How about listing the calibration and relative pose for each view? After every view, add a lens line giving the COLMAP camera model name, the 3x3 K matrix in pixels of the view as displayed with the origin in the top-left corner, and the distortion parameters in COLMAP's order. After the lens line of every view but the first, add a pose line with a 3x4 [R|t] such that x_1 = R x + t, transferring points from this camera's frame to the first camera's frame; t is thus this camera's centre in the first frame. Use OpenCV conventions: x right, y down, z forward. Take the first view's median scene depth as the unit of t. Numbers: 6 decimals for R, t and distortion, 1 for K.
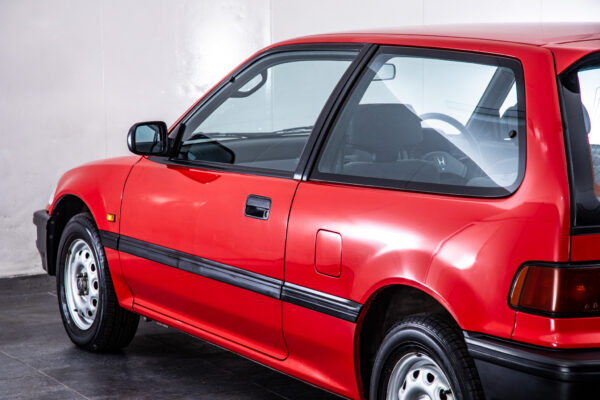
lens RADIAL K [[1633.5, 0, 296.6], [0, 1633.5, 202.9], [0, 0, 1]] dist [0.597513, 0.000000]
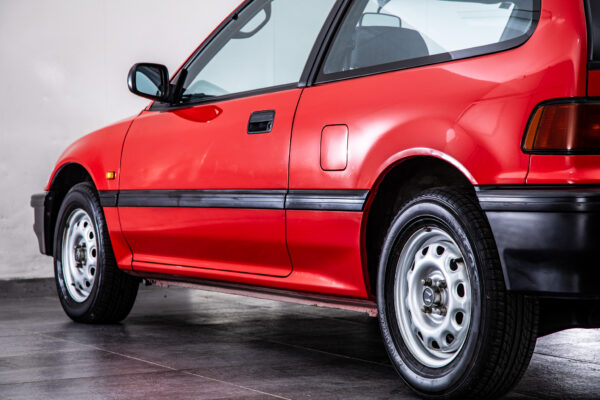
lens RADIAL K [[1633.5, 0, 298.1], [0, 1633.5, 198.9], [0, 0, 1]] dist [0.597513, 0.000000]
pose [[1.000000, 0.000572, -0.000022, -0.001489], [-0.000572, 0.994759, -0.102243, 0.134158], [-0.000037, 0.102243, 0.994759, 0.033224]]
